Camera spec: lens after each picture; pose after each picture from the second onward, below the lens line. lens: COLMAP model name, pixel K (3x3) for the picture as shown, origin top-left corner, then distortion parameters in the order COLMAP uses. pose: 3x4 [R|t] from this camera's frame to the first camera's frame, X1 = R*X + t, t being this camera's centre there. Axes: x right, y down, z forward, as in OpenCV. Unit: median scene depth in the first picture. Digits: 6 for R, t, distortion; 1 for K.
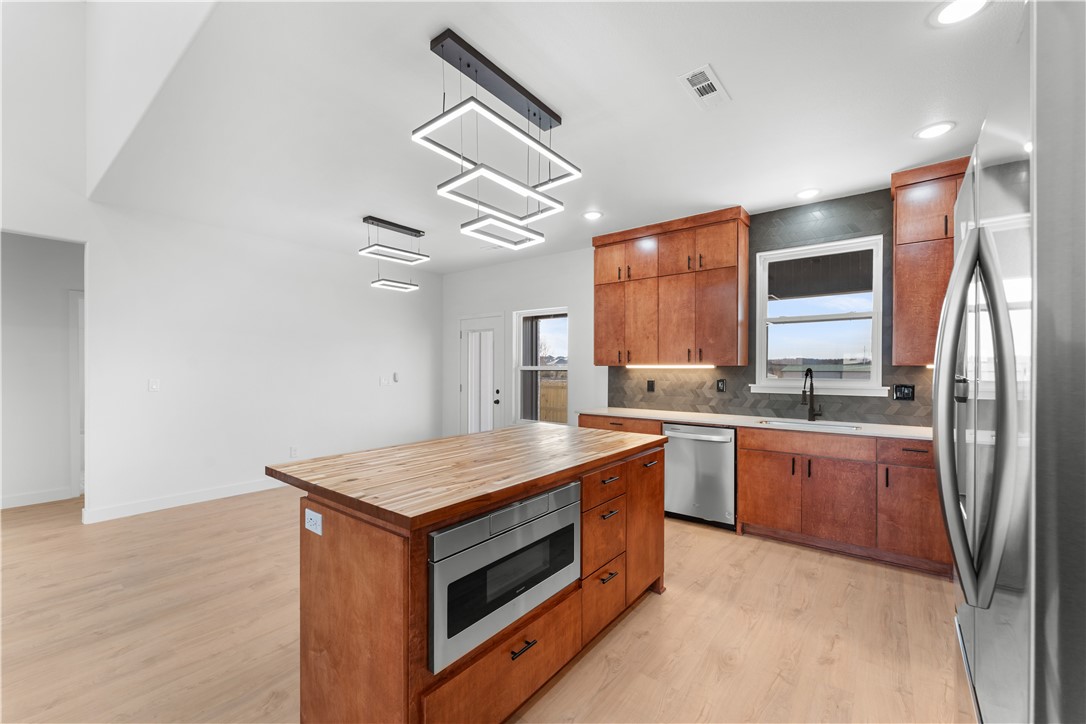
lens RADIAL K [[440.1, 0, 541.4], [0, 440.1, 371.9], [0, 0, 1]] dist [0.002057, -0.000234]
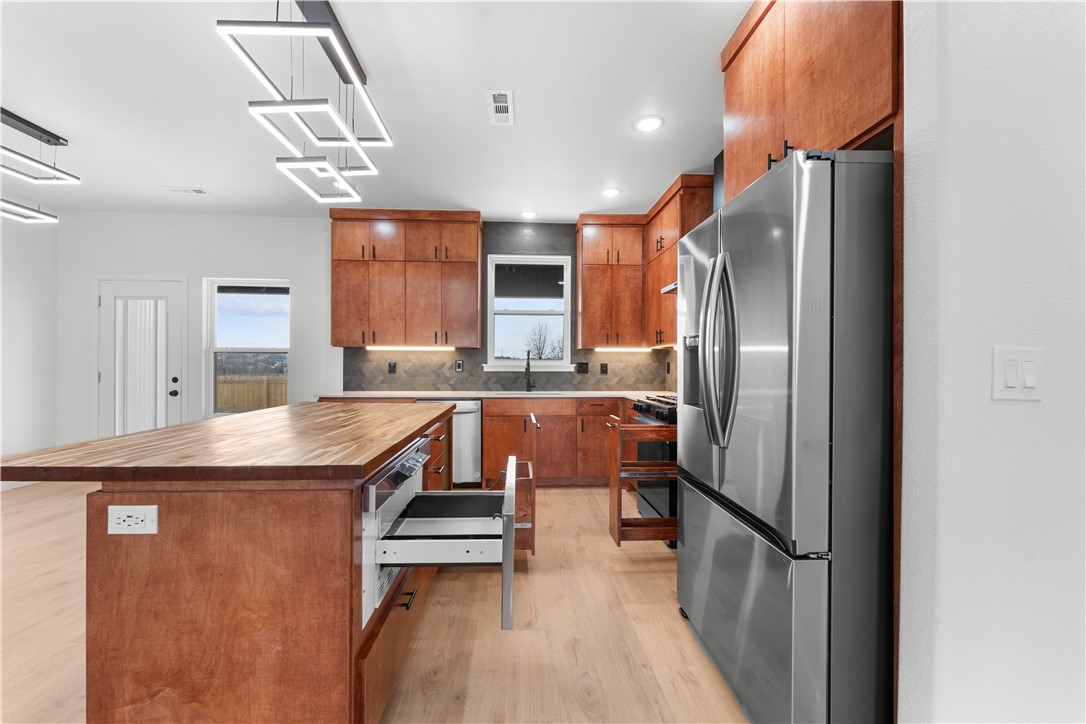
lens RADIAL K [[438.0, 0, 540.0], [0, 438.0, 366.5], [0, 0, 1]] dist [0.001728, 0.000070]
pose [[0.751773, -0.000273, 0.659422, -0.195705], [0.002306, 0.999995, -0.002214, 0.038798], [-0.659418, 0.003185, 0.751770, 0.016083]]
